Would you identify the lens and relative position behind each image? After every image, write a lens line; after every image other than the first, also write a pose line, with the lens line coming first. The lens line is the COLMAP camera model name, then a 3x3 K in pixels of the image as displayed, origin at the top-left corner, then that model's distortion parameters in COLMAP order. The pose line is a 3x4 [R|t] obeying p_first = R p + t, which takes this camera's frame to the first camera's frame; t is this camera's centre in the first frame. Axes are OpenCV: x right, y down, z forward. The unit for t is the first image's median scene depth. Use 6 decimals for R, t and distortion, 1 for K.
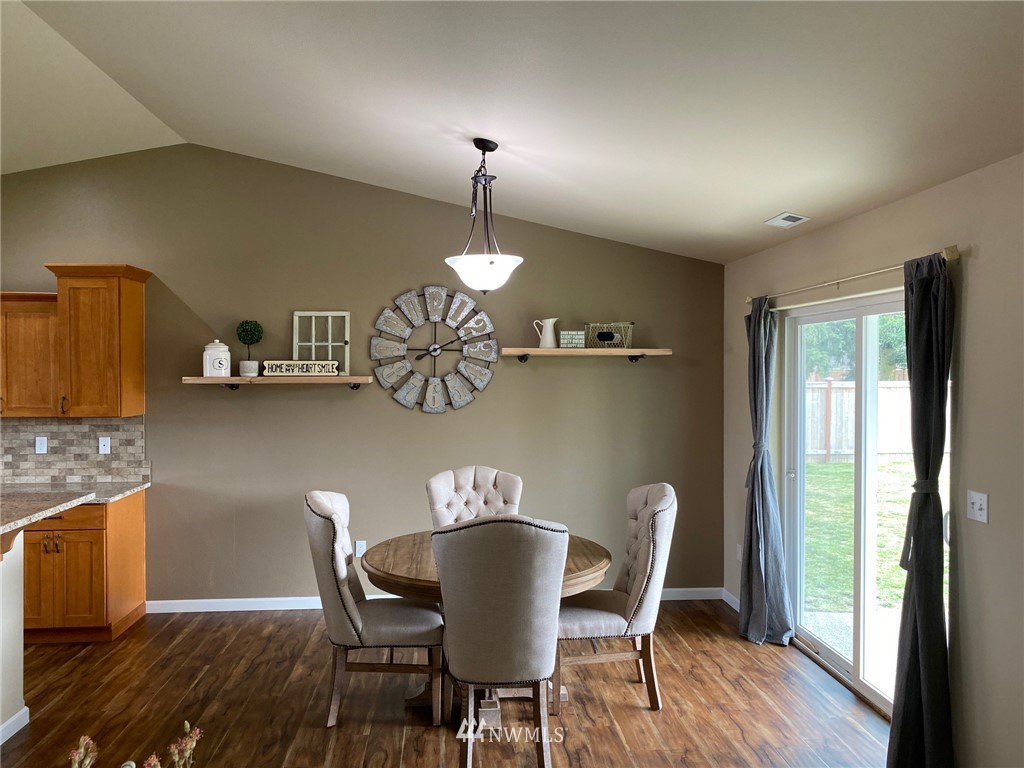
lens RADIAL K [[780.0, 0, 513.1], [0, 780.0, 382.5], [0, 0, 1]] dist [0.038356, -0.043770]
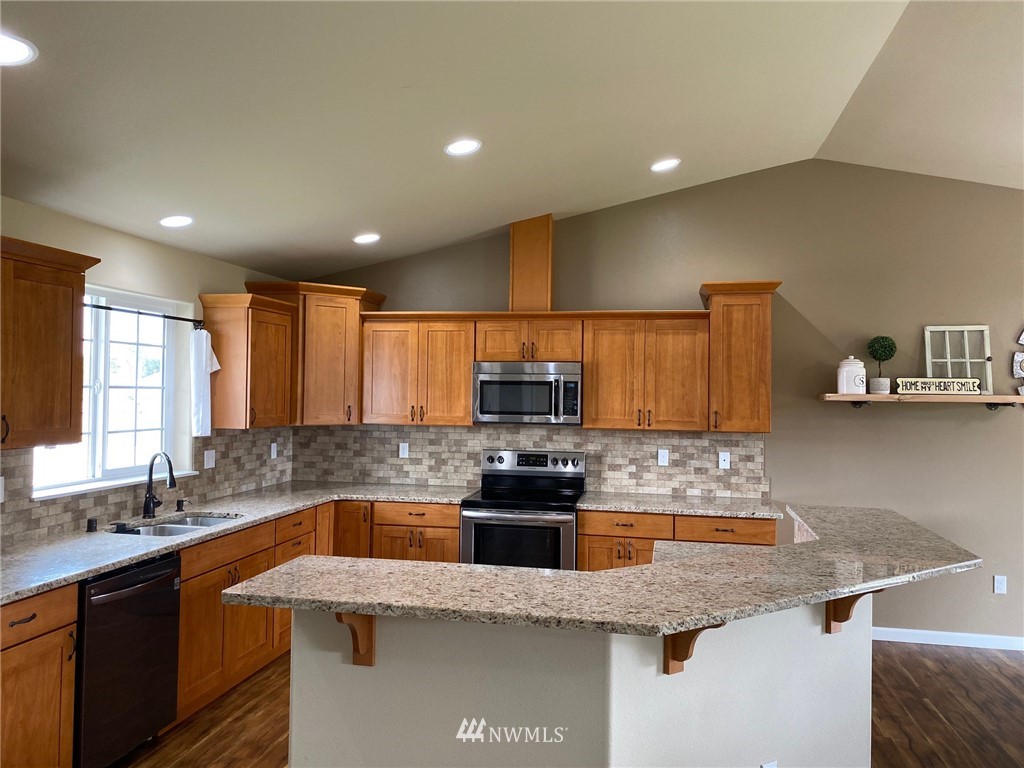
lens RADIAL K [[780.0, 0, 514.6], [0, 780.0, 382.1], [0, 0, 1]] dist [0.038356, -0.043770]
pose [[0.960749, 0.008447, -0.277290, -0.501996], [-0.016904, 0.999462, -0.028123, 0.012342], [0.276904, 0.031707, 0.960374, -0.047825]]
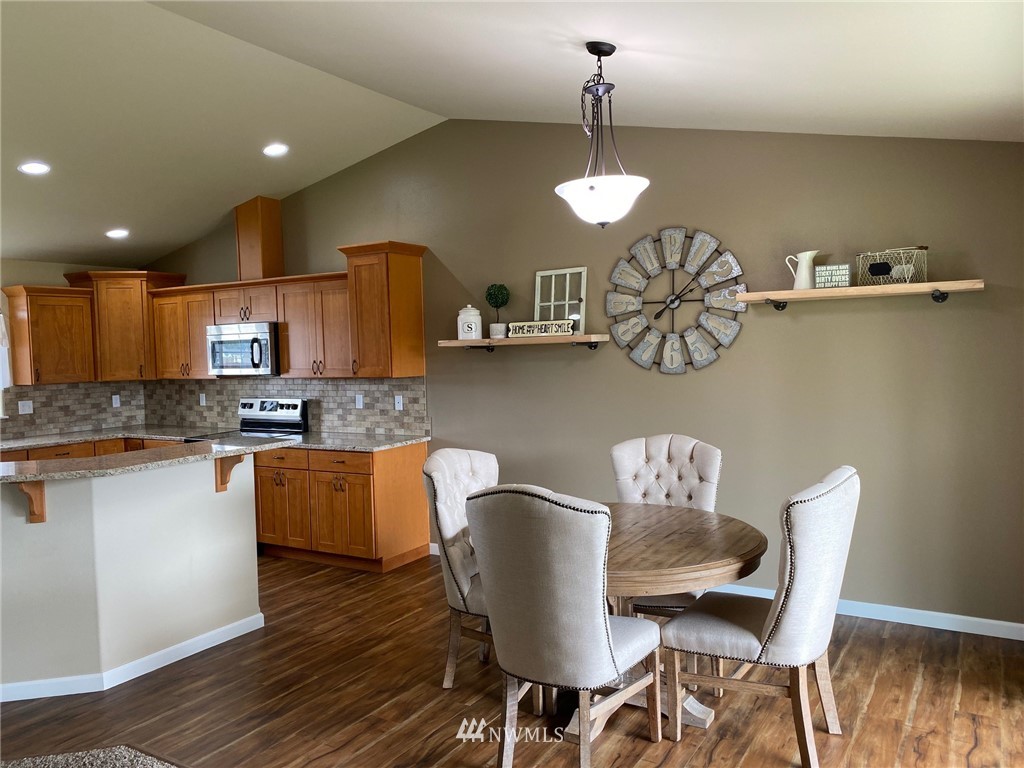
lens RADIAL K [[780.0, 0, 511.6], [0, 780.0, 382.8], [0, 0, 1]] dist [0.038356, -0.043770]
pose [[0.804441, 0.002674, -0.594027, 0.284805], [0.019330, 0.999342, 0.030675, 0.019417], [0.593718, -0.036159, 0.803860, 0.188759]]
